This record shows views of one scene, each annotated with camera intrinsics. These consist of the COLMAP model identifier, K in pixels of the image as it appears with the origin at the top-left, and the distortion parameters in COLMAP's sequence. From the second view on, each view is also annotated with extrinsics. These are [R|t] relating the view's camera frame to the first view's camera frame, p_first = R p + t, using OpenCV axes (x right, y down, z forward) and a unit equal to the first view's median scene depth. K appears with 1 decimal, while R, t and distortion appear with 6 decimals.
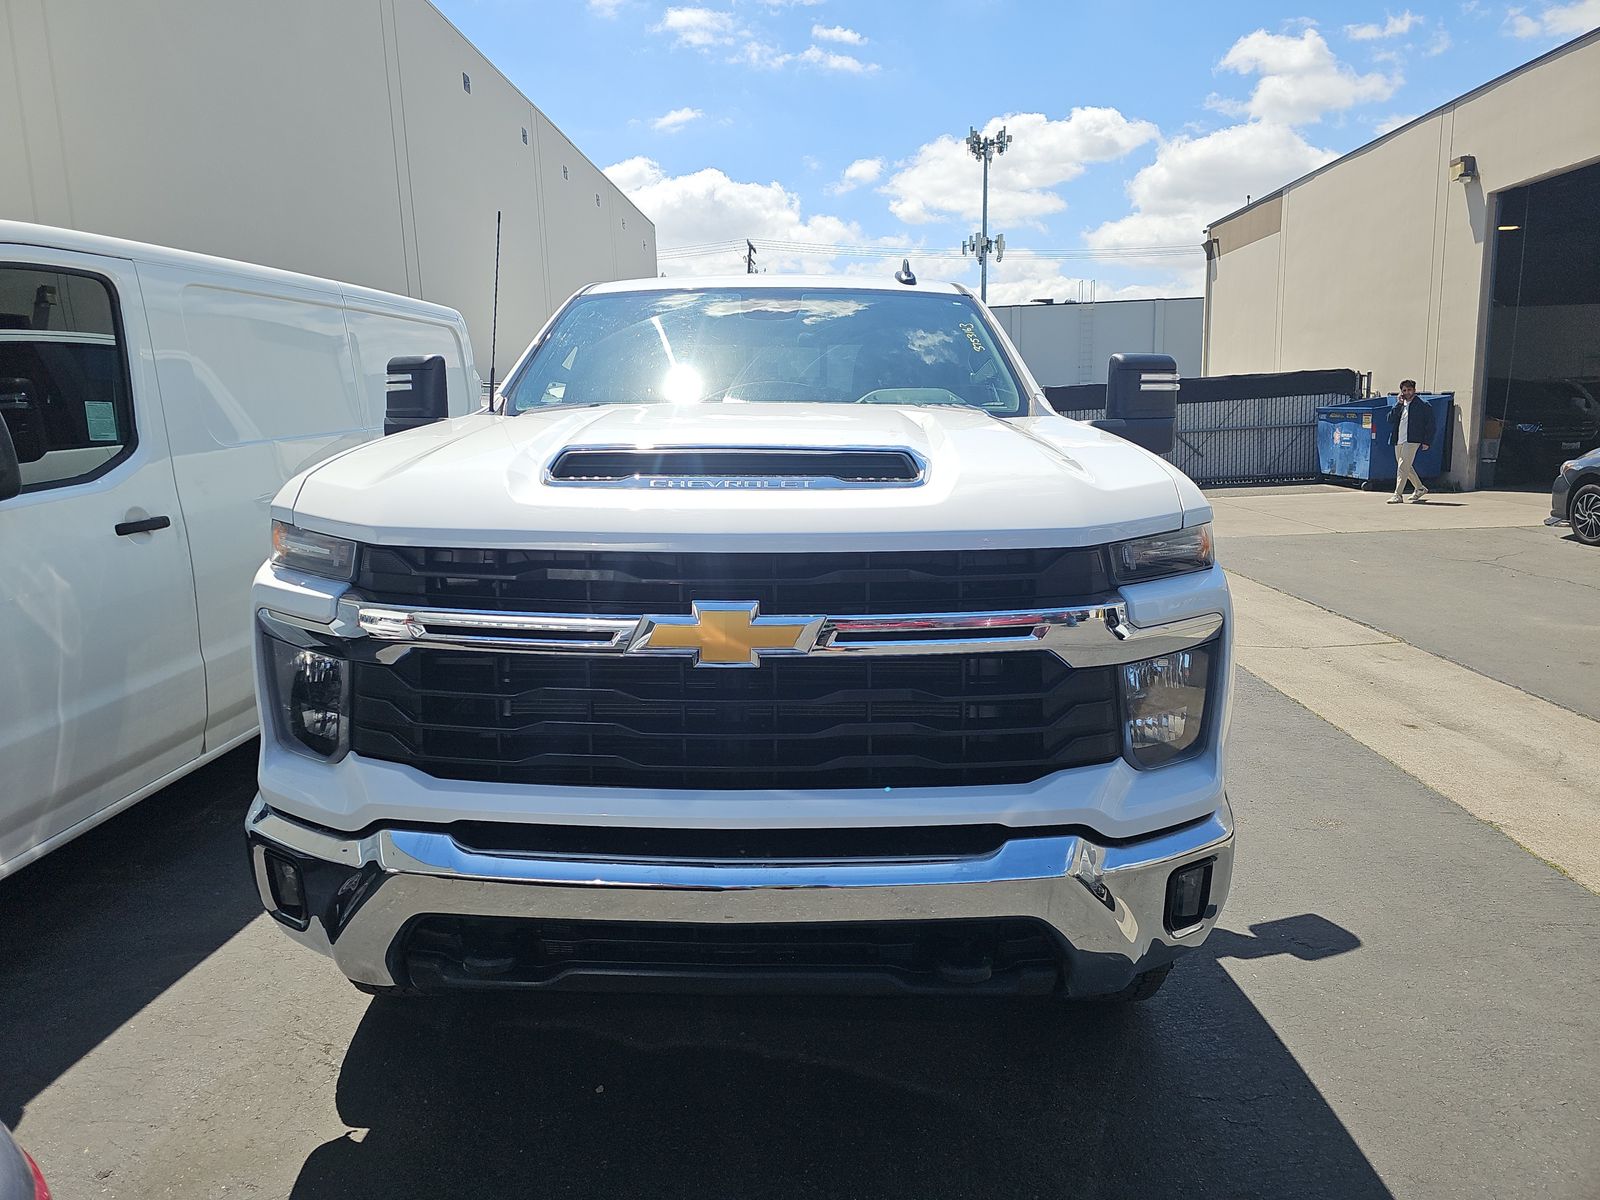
lens RADIAL K [[1049.7, 0, 800.0], [0, 1049.7, 600.0], [0, 0, 1]] dist [0.026774, 0.000018]
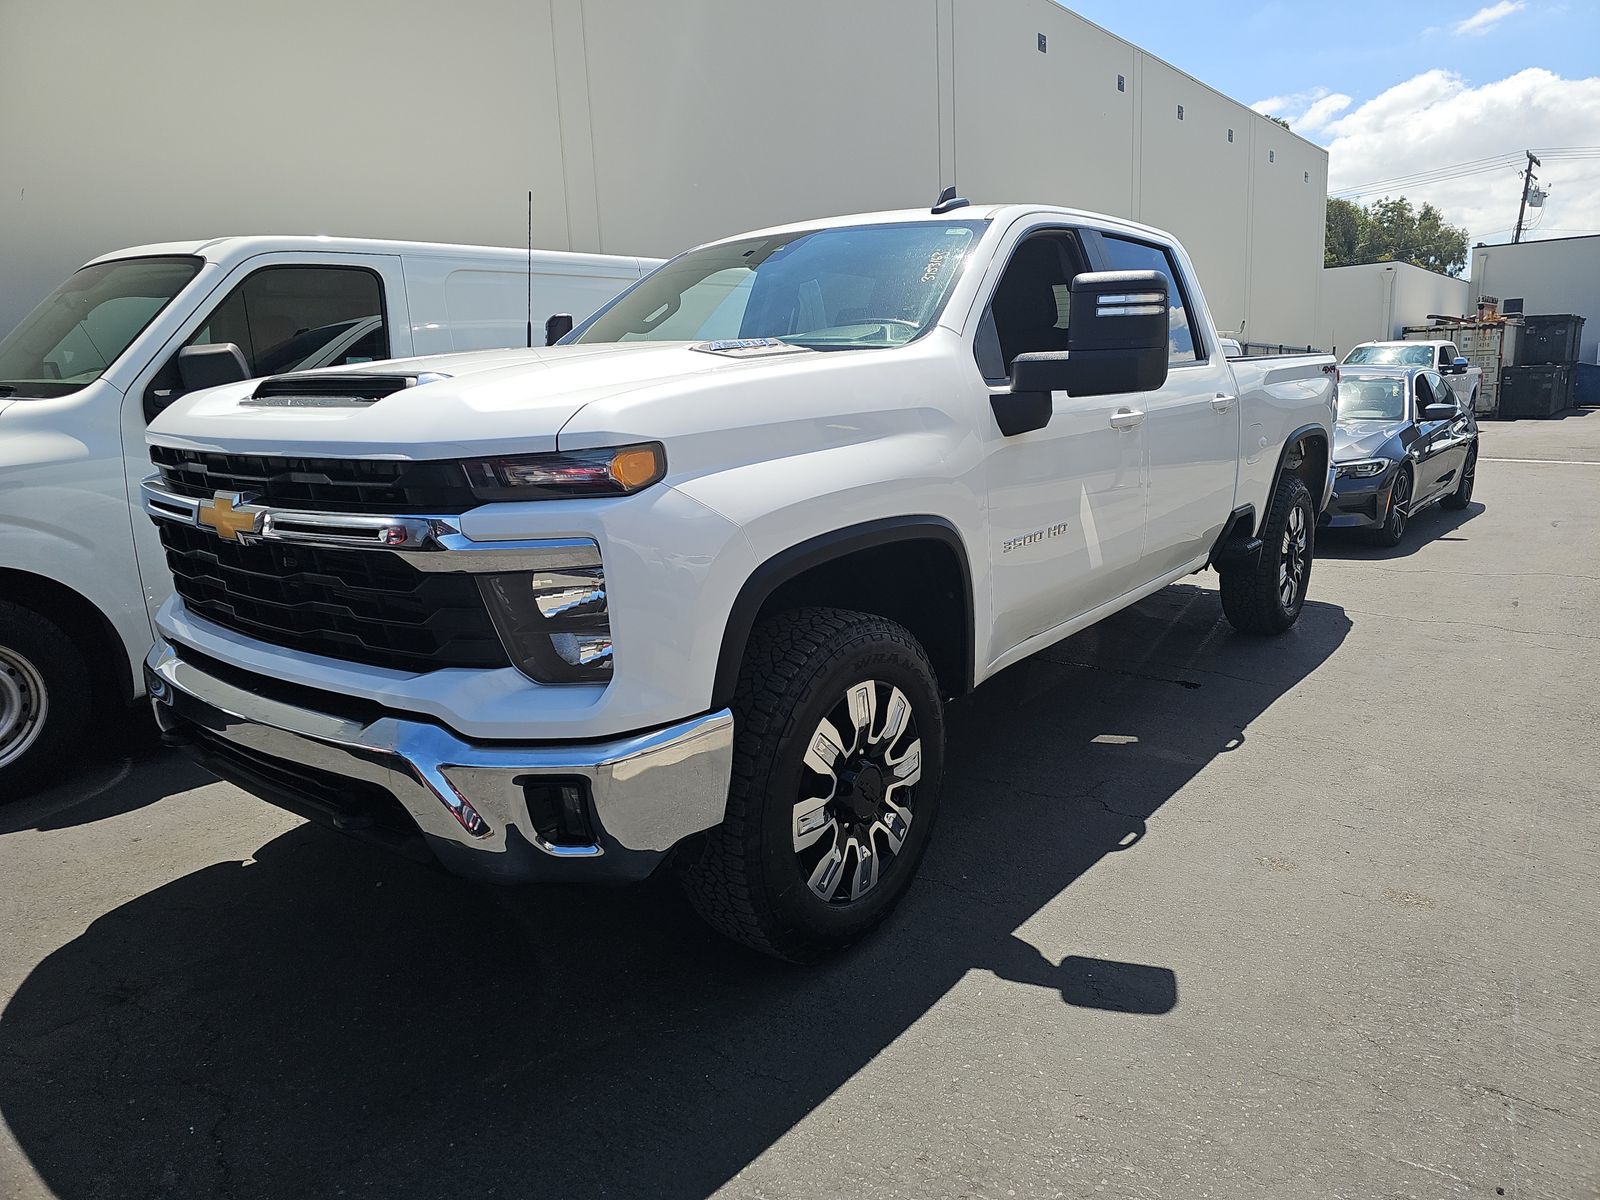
lens RADIAL K [[1049.7, 0, 800.0], [0, 1049.7, 600.0], [0, 0, 1]] dist [0.026774, 0.000018]
pose [[0.806009, 0.109747, -0.581641, 1.030866], [-0.089271, 0.993959, 0.063837, -0.009270], [0.585133, 0.000471, 0.810937, 0.284351]]
